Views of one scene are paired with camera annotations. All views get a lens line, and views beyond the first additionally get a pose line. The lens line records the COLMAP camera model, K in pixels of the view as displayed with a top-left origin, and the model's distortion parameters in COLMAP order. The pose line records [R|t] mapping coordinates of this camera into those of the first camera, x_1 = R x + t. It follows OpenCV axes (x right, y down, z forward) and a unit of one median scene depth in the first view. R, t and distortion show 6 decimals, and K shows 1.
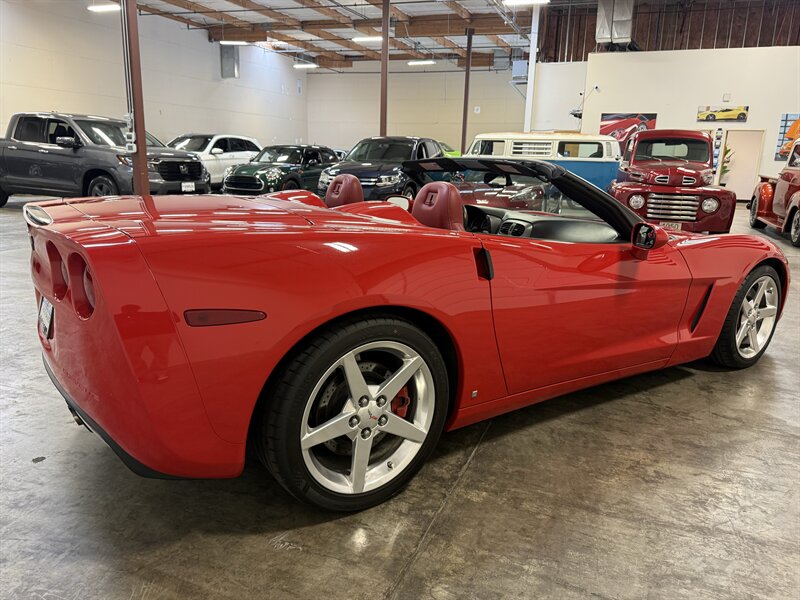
lens RADIAL K [[595.3, 0, 398.1], [0, 595.3, 297.3], [0, 0, 1]] dist [-0.001935, -0.000764]
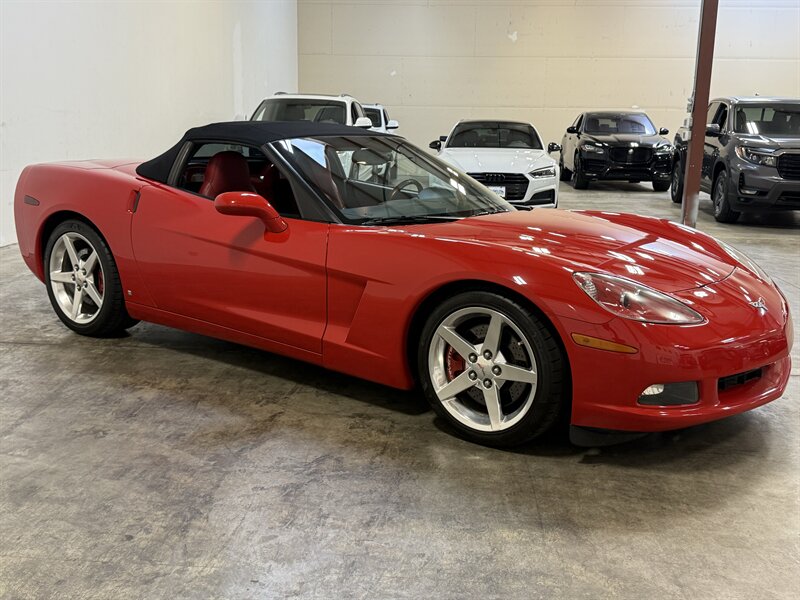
lens RADIAL K [[865.7, 0, 396.3], [0, 865.7, 300.0], [0, 0, 1]] dist [0.168280, -0.382743]
pose [[0.291160, 0.163948, -0.942522, 1.646394], [-0.231720, 0.967955, 0.096790, -0.125215], [0.928187, 0.190220, 0.319820, 0.645278]]
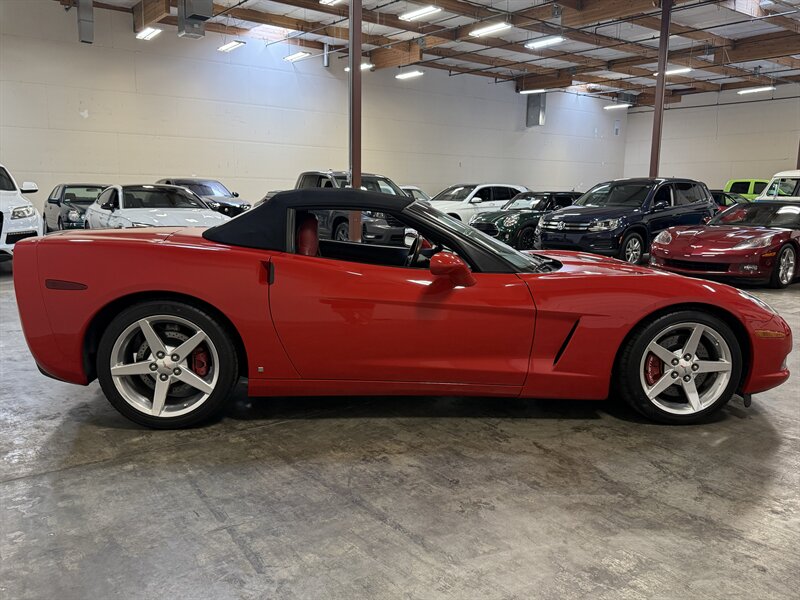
lens RADIAL K [[657.0, 0, 400.0], [0, 657.0, 300.0], [0, 0, 1]] dist [0.069420, -0.111372]
pose [[0.852873, 0.059535, -0.518713, 0.826830], [-0.106119, 0.992507, -0.060568, 0.043407], [0.511220, 0.106702, 0.852800, -0.099422]]
